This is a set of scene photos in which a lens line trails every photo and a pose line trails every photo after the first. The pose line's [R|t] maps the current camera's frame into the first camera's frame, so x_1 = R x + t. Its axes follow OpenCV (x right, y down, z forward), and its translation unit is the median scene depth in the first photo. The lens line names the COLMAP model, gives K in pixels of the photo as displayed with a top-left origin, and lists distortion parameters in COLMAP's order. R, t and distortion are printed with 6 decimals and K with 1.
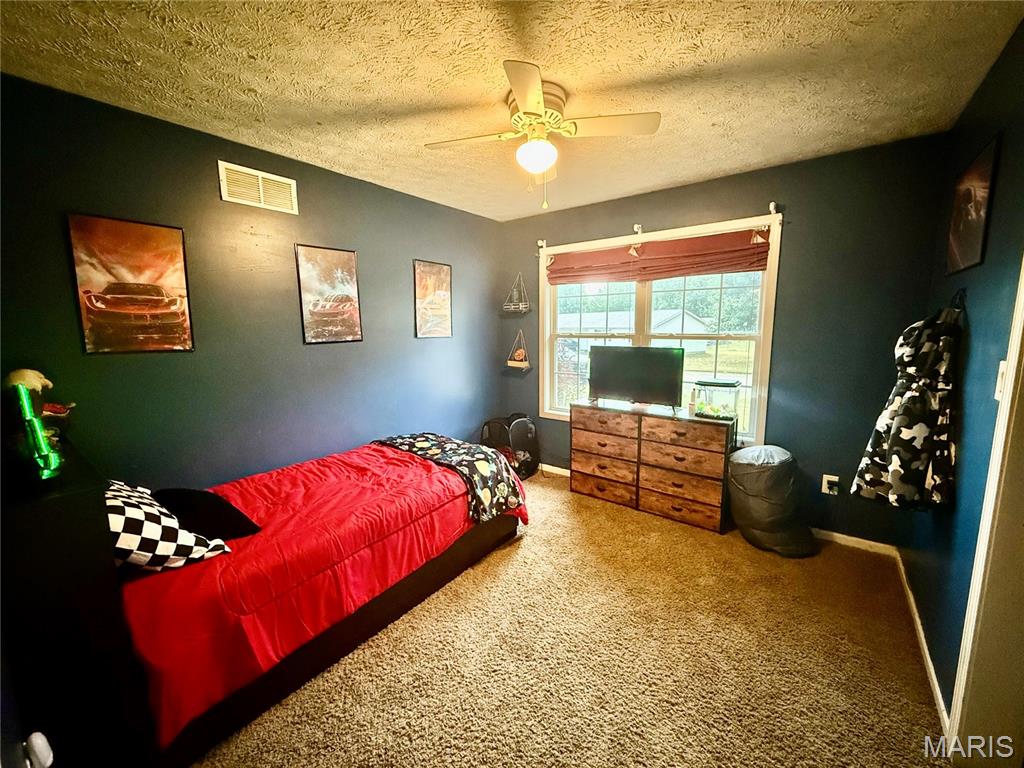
lens RADIAL K [[406.0, 0, 505.3], [0, 406.0, 381.6], [0, 0, 1]] dist [-0.001305, -0.000082]
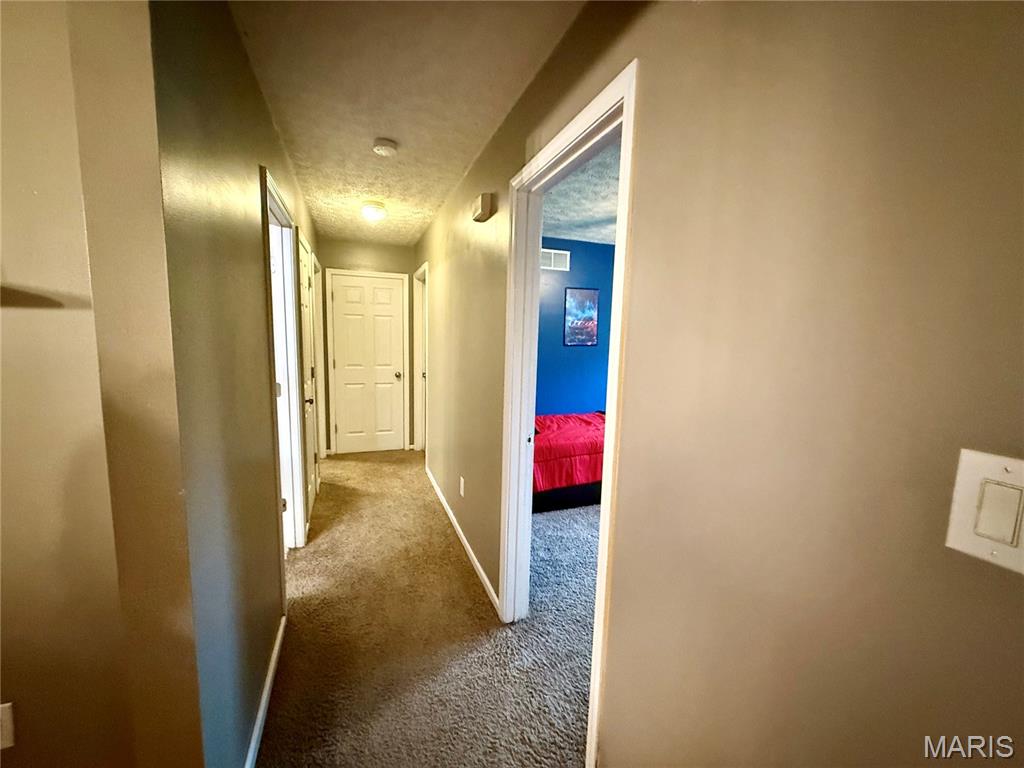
lens RADIAL K [[406.0, 0, 510.9], [0, 406.0, 382.9], [0, 0, 1]] dist [-0.001305, -0.000082]
pose [[0.855006, 0.095529, -0.509744, 0.197502], [-0.106863, 0.994248, 0.007083, 0.075154], [0.507489, 0.048417, 0.860297, -0.570080]]
